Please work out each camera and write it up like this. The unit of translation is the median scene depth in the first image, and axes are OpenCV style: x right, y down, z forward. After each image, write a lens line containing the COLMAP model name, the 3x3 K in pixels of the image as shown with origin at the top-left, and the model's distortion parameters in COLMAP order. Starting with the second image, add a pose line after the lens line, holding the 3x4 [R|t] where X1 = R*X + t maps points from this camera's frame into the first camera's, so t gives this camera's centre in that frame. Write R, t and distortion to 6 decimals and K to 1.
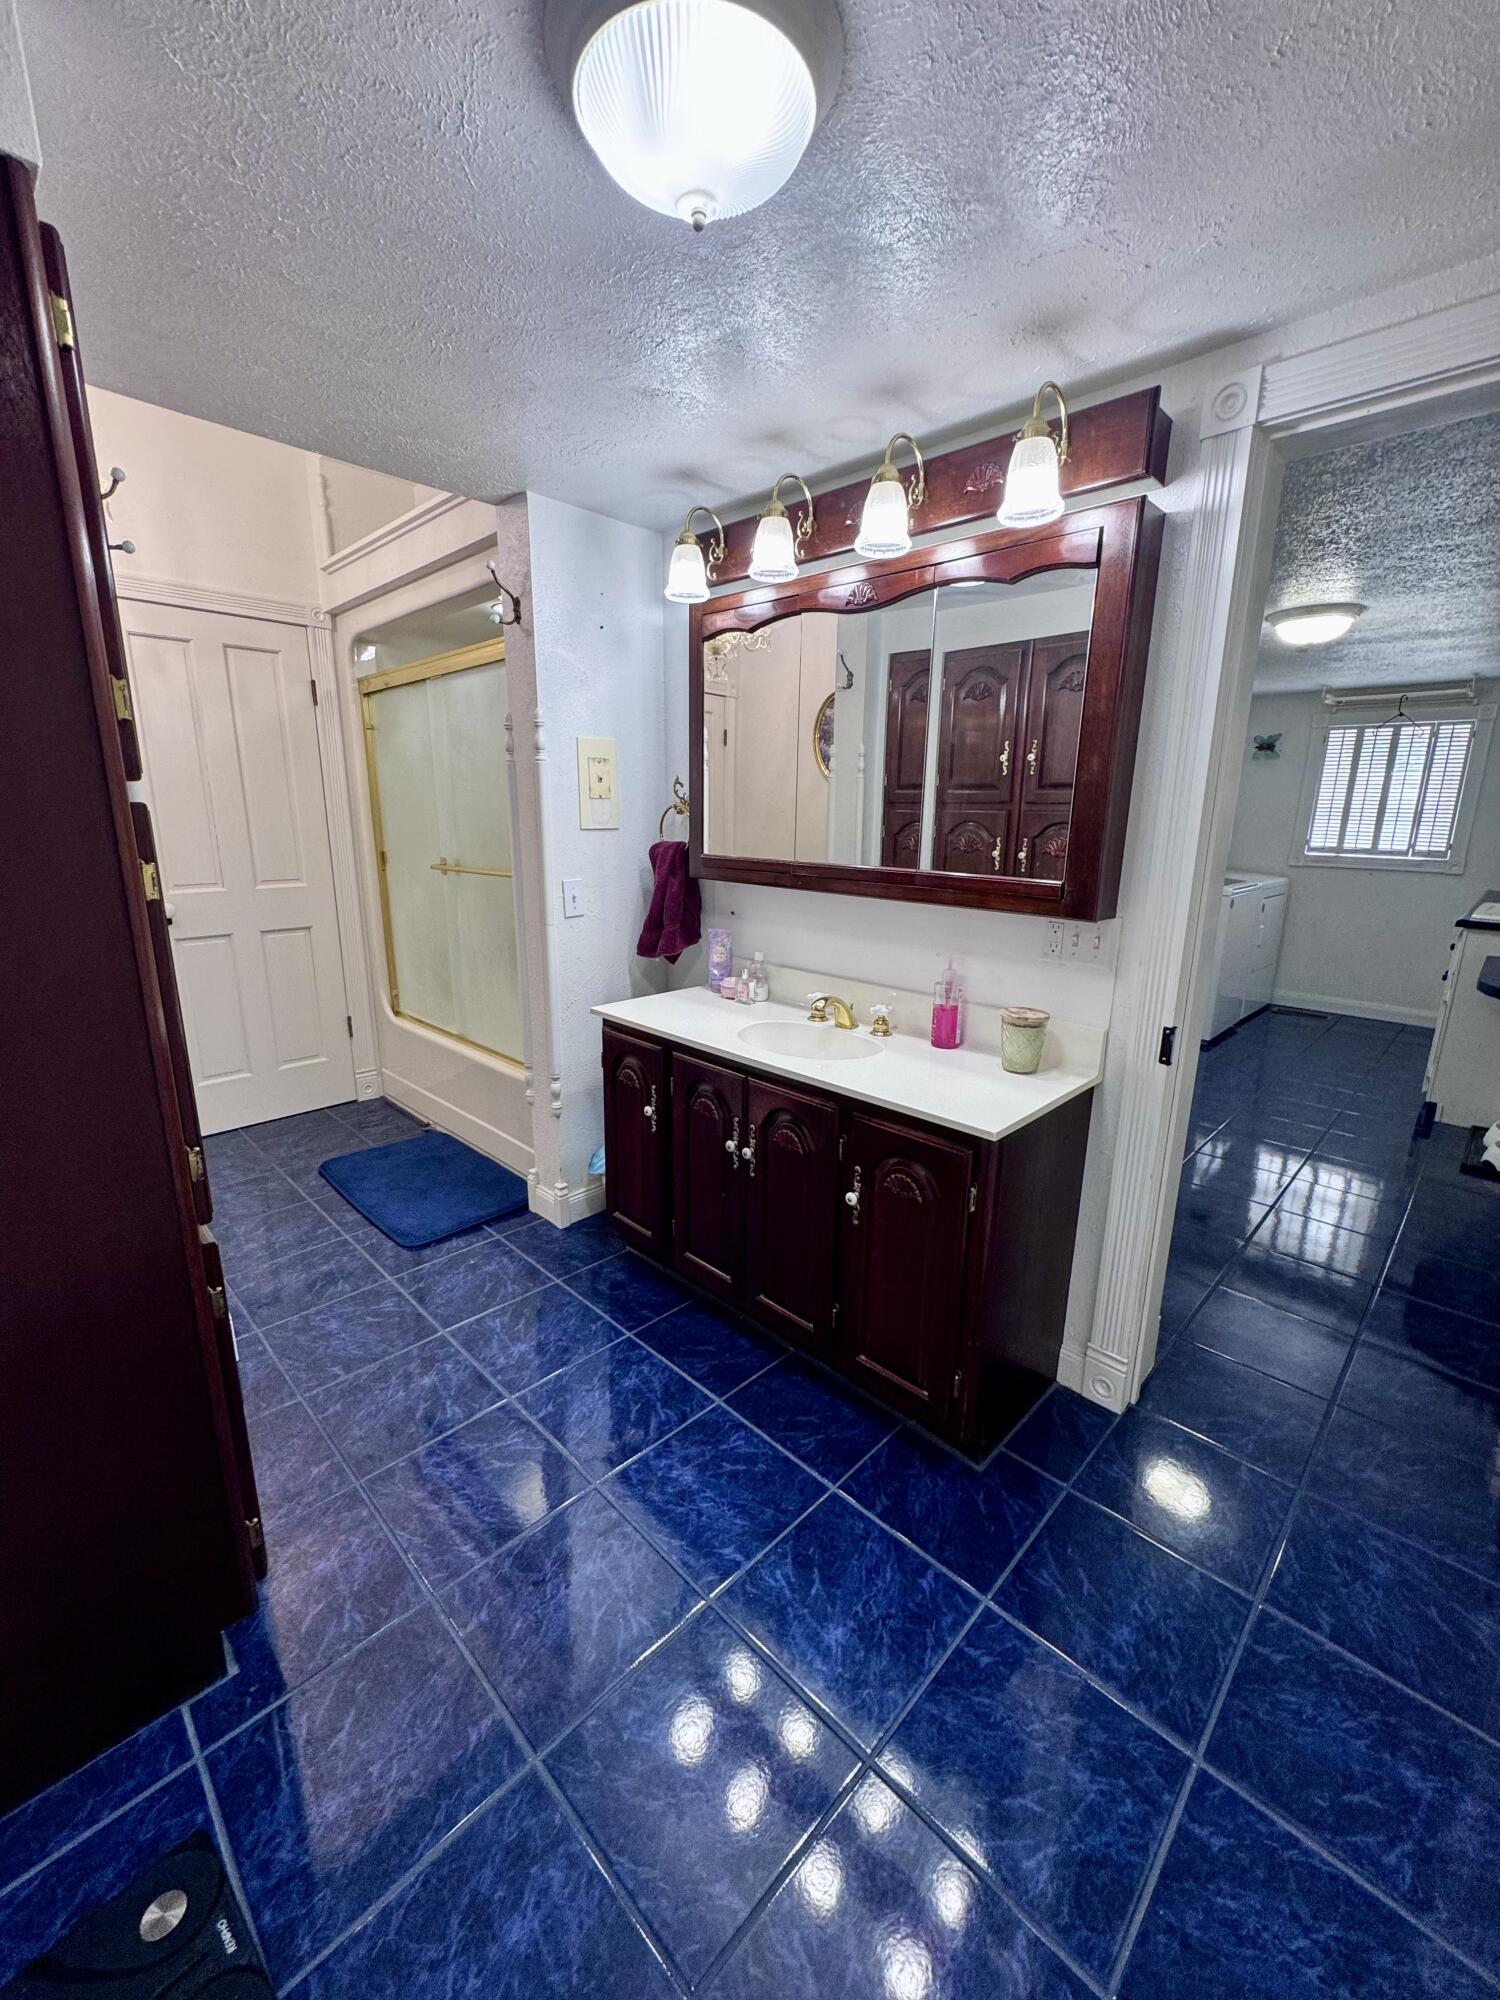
lens RADIAL K [[802.0, 0, 744.9], [0, 802.0, 1001.9], [0, 0, 1]] dist [-0.002715, 0.000025]
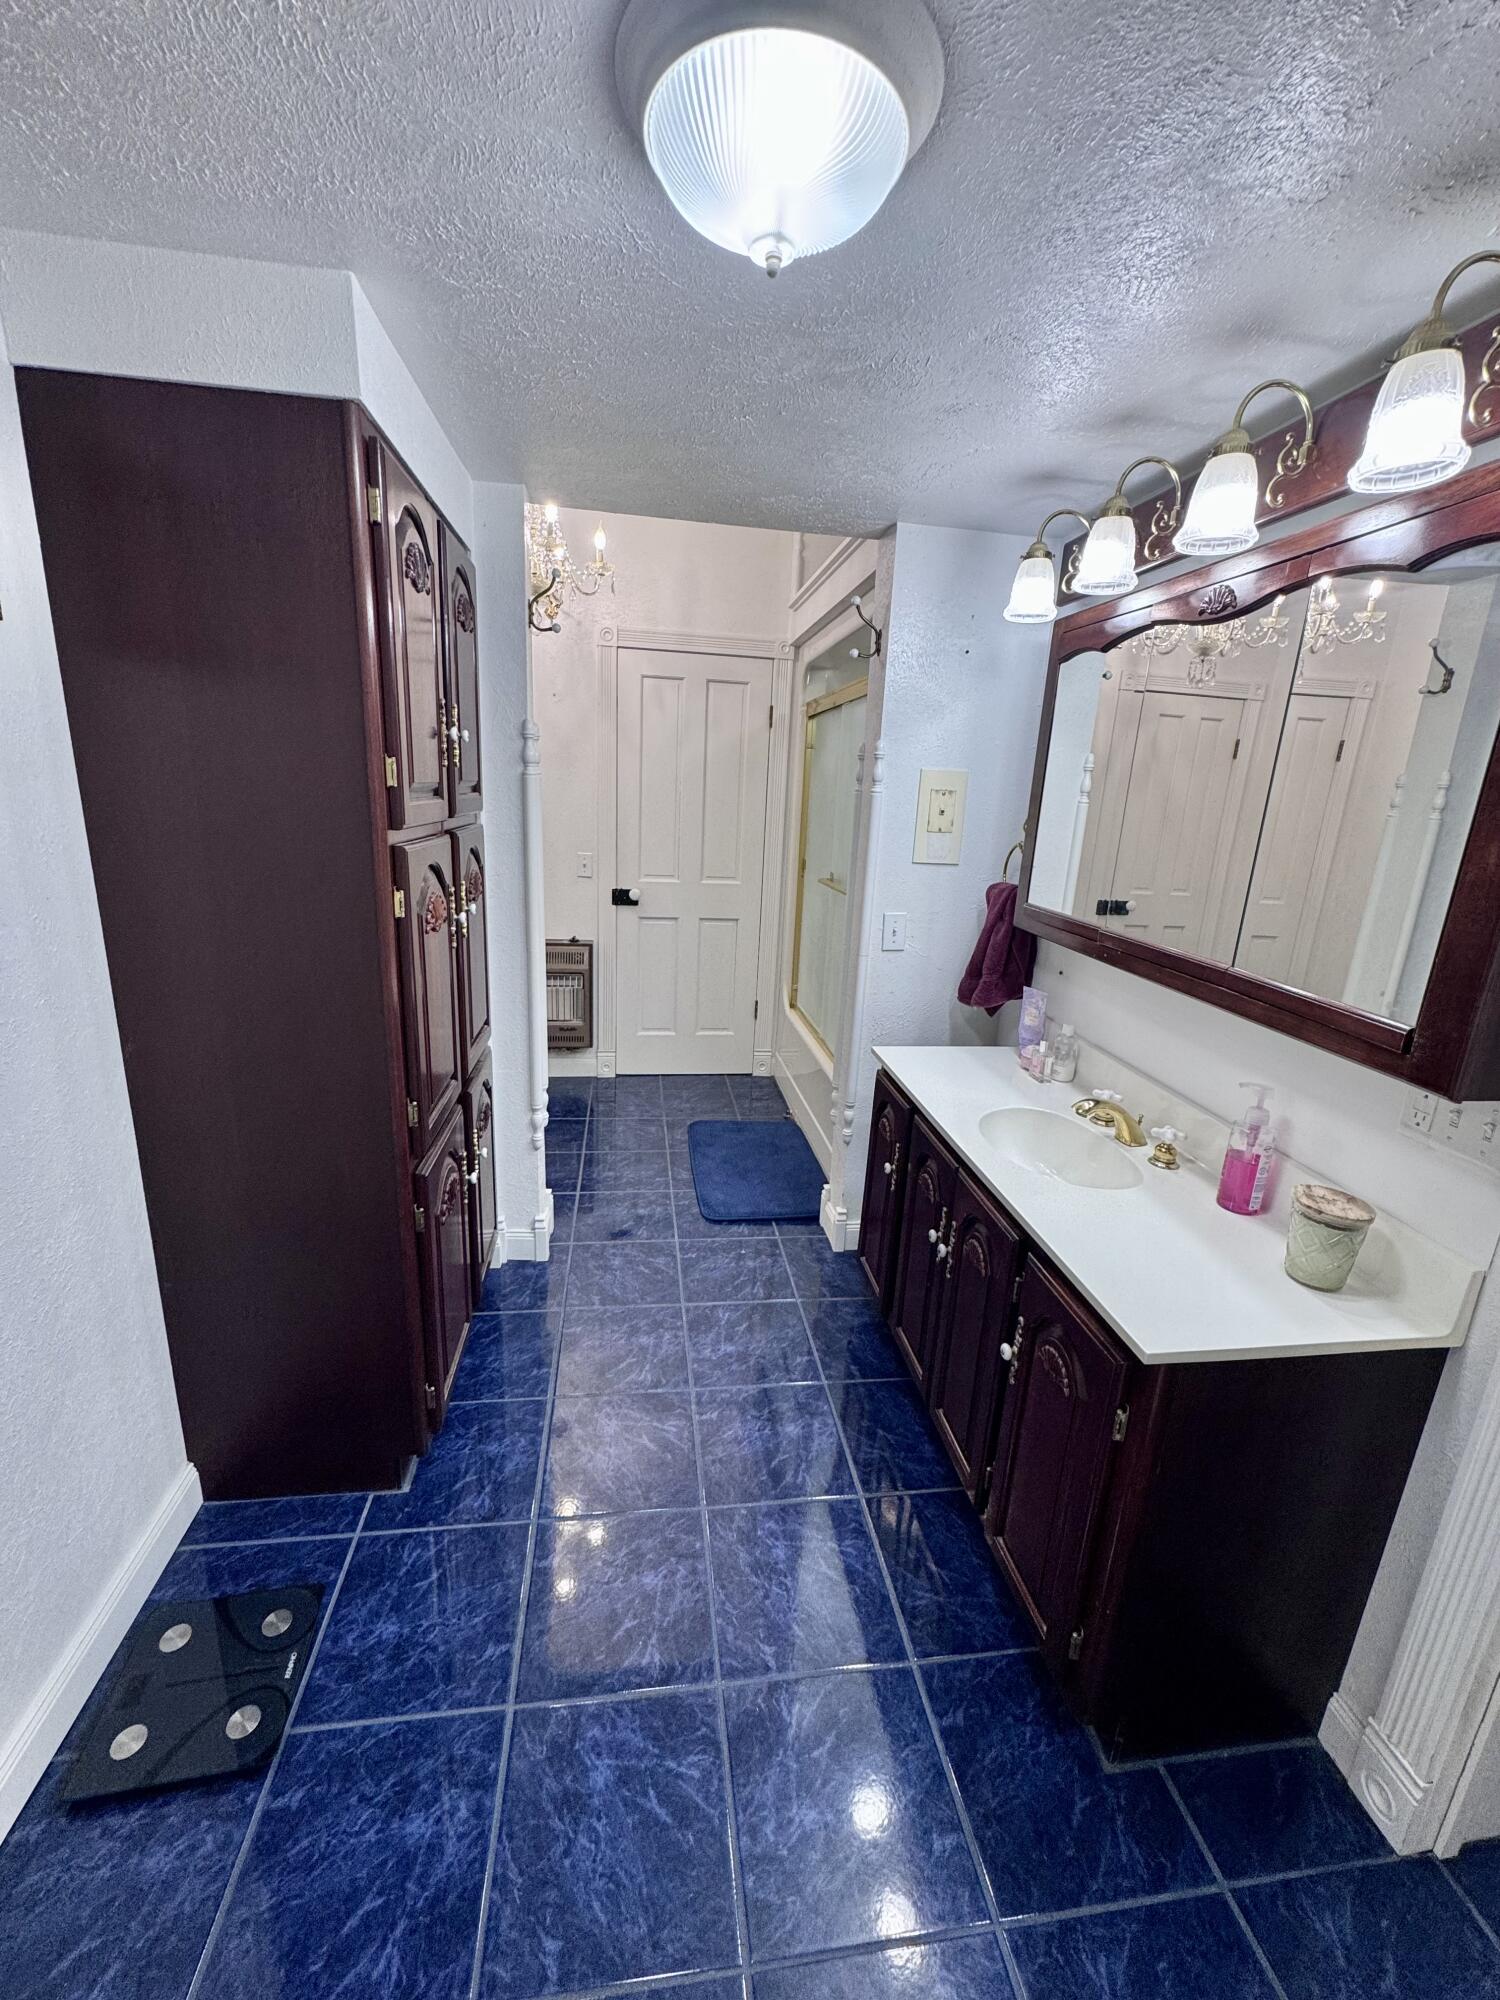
lens RADIAL K [[802.0, 0, 748.2], [0, 802.0, 999.7], [0, 0, 1]] dist [-0.002715, 0.000025]
pose [[0.792947, 0.182479, -0.581323, 0.275600], [-0.179483, 0.981720, 0.063343, -0.094049], [0.582255, 0.054110, 0.811204, 0.129685]]
